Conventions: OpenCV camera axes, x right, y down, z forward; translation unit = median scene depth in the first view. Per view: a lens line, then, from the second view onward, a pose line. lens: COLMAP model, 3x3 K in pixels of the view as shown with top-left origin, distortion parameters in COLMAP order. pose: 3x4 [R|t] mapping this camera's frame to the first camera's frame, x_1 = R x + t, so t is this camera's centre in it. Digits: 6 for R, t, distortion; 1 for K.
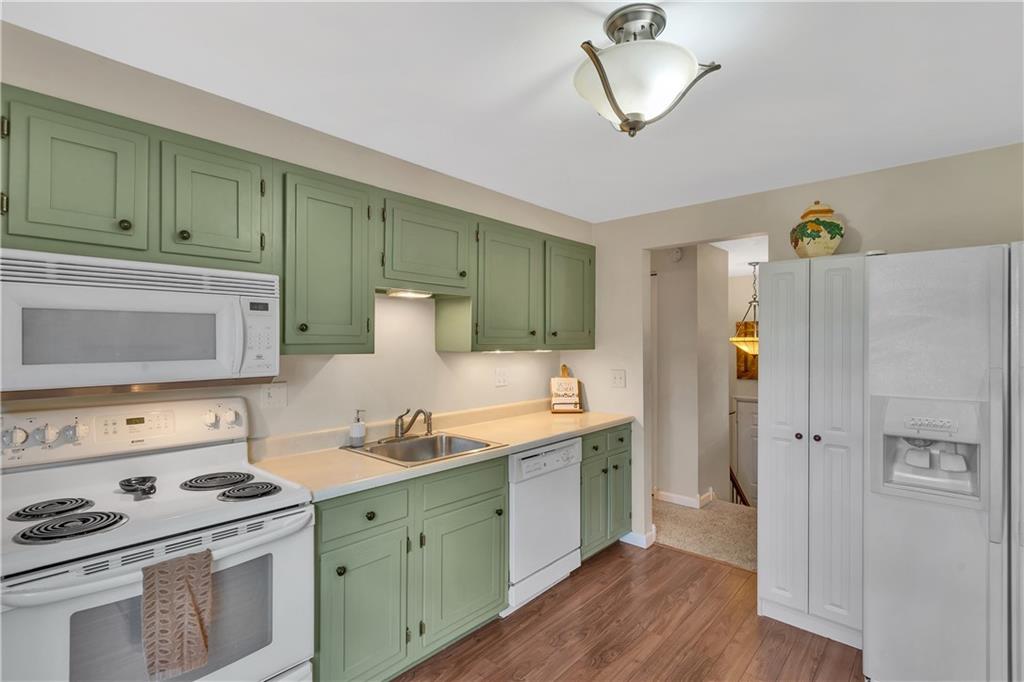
lens RADIAL K [[498.3, 0, 508.7], [0, 498.3, 335.9], [0, 0, 1]] dist [0.000036, 0.000949]
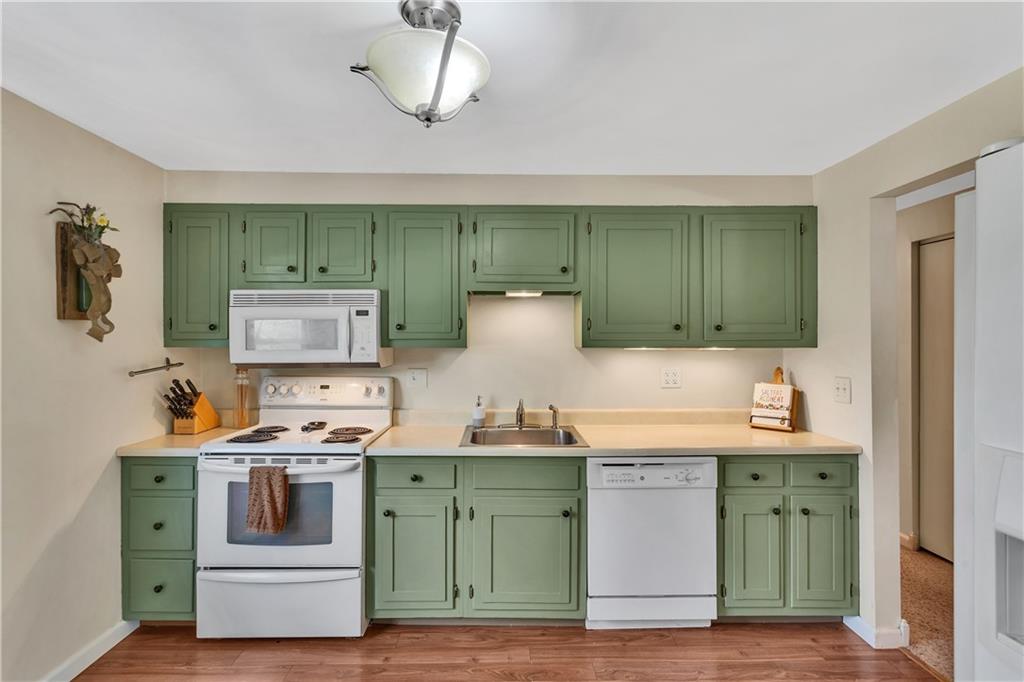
lens RADIAL K [[498.3, 0, 508.7], [0, 498.3, 335.9], [0, 0, 1]] dist [0.000036, 0.000949]
pose [[0.663109, -0.008240, -0.748478, 0.608135], [0.010033, 0.999947, -0.002120, 0.010075], [0.748456, -0.006103, 0.663156, 0.266547]]
